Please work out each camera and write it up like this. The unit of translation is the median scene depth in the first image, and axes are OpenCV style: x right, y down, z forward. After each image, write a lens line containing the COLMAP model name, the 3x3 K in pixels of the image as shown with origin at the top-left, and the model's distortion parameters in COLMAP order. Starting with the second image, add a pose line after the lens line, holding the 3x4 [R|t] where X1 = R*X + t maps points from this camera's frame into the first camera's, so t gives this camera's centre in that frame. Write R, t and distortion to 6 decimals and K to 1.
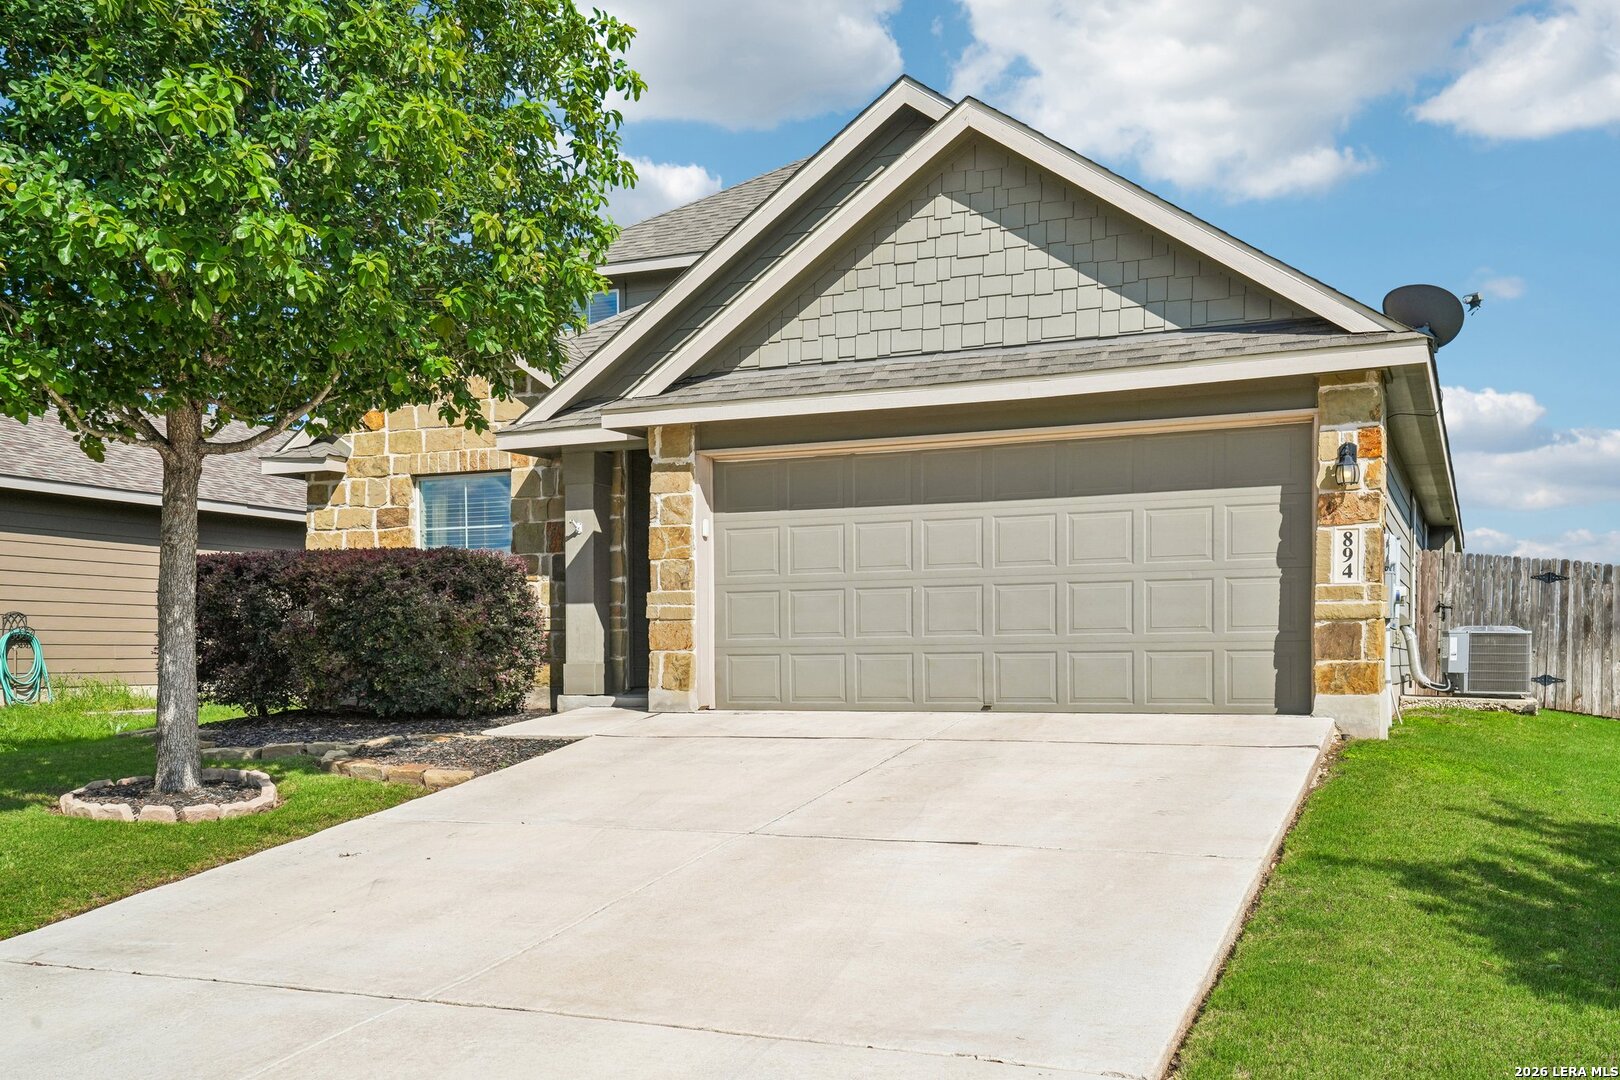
lens RADIAL K [[1509.0, 0, 808.0], [0, 1509.0, 626.3], [0, 0, 1]] dist [0.000765, -0.003972]
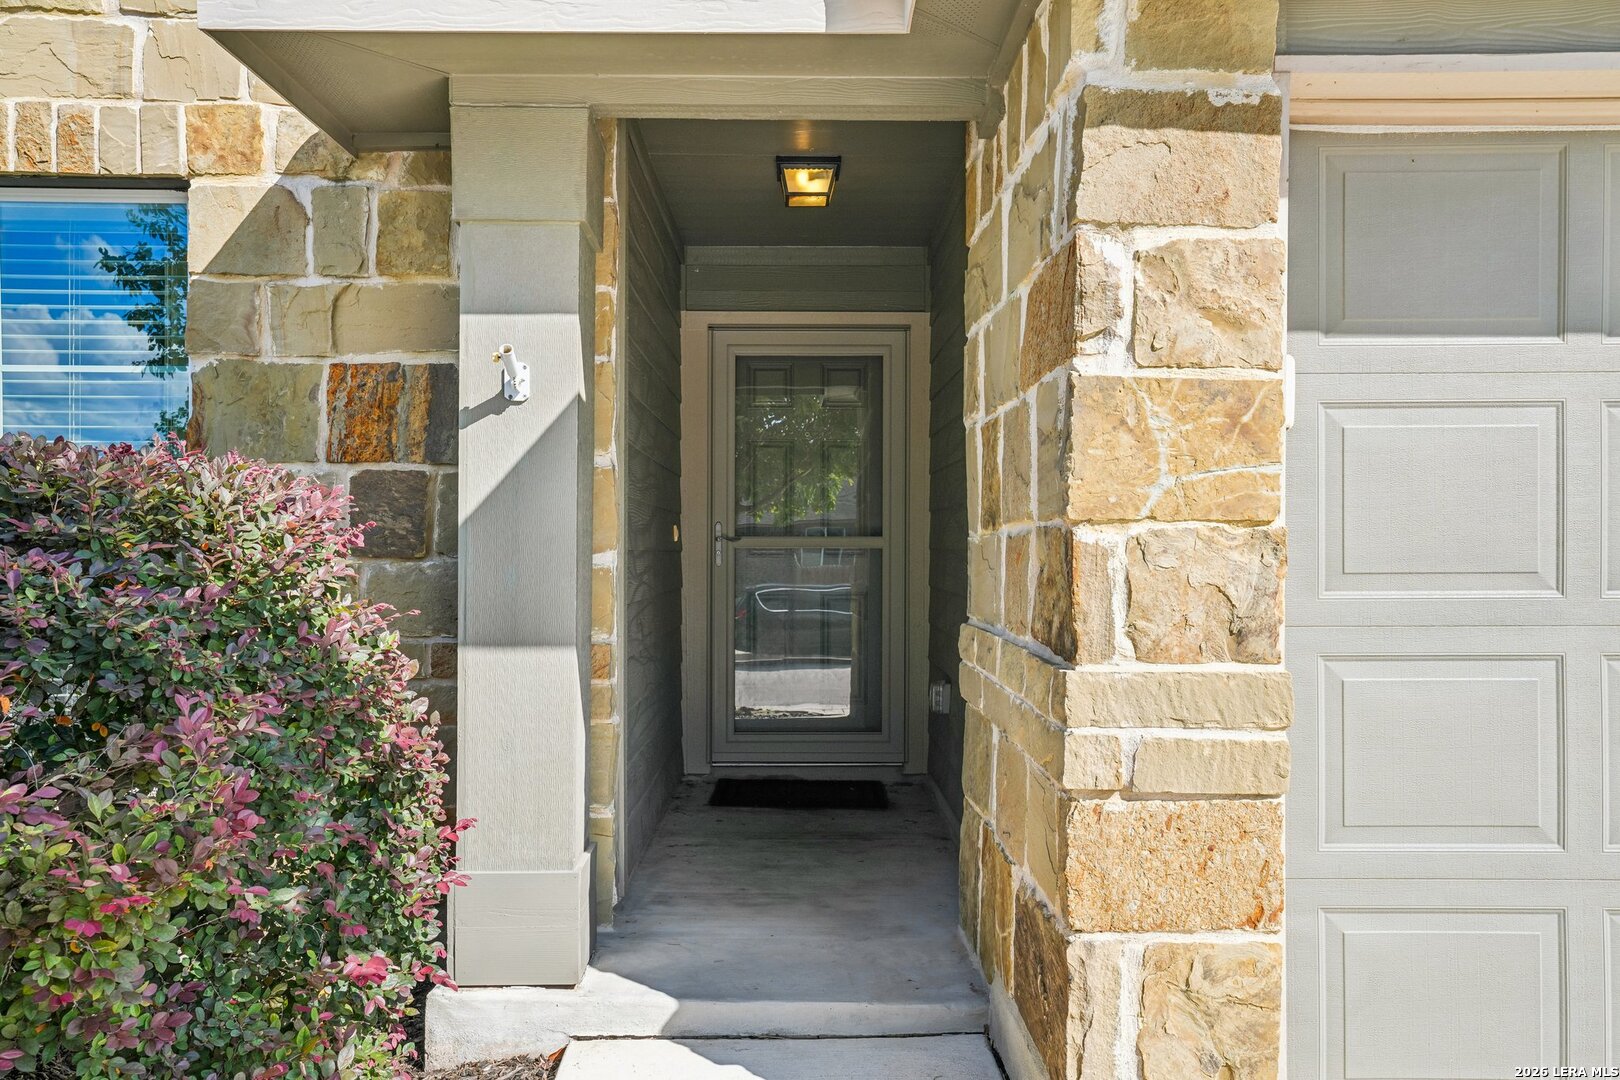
lens RADIAL K [[1151.5, 0, 810.0], [0, 1151.5, 540.0], [0, 0, 1]] dist [0.009537, 0.004128]
pose [[0.907323, 0.008216, 0.420353, -0.211972], [-0.013801, 0.999852, 0.010247, -0.042911], [-0.420207, -0.015099, 0.907303, 0.866935]]
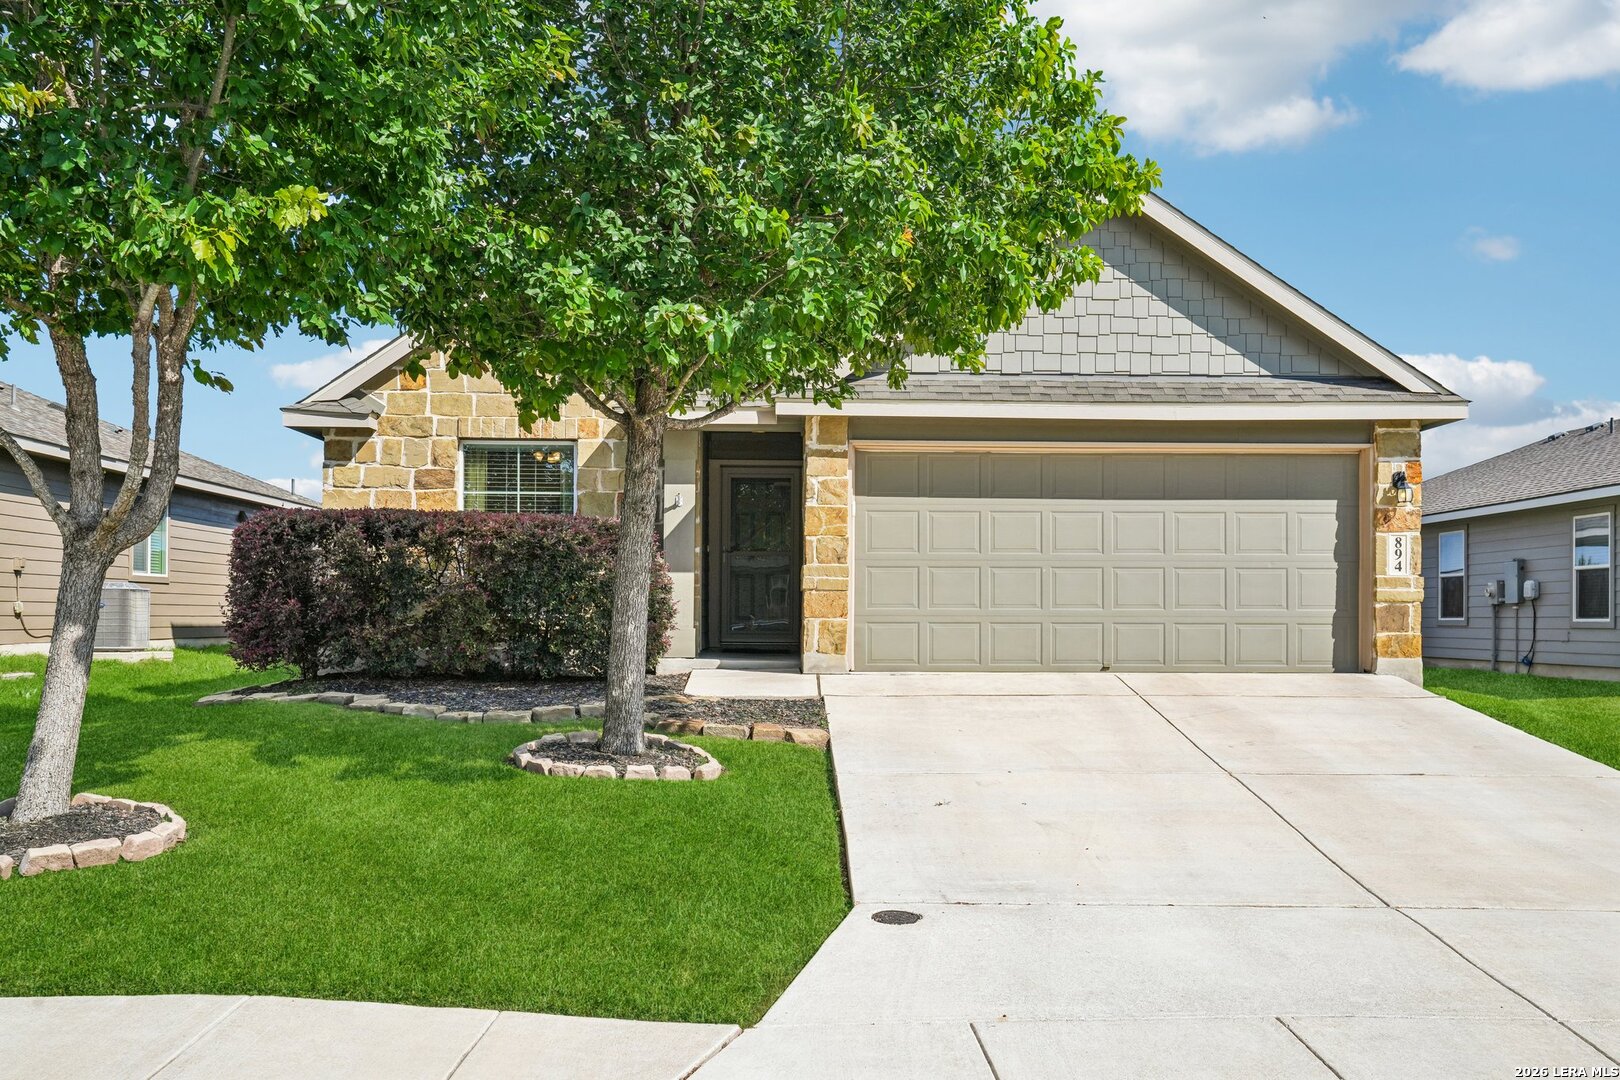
lens RADIAL K [[1425.4, 0, 810.0], [0, 1425.4, 540.0], [0, 0, 1]] dist [-0.001502, 0.152046]
pose [[0.902538, 0.033268, 0.429322, -0.552198], [-0.019057, 0.999120, -0.037358, -0.001871], [-0.430187, 0.025536, 0.902378, 0.058014]]
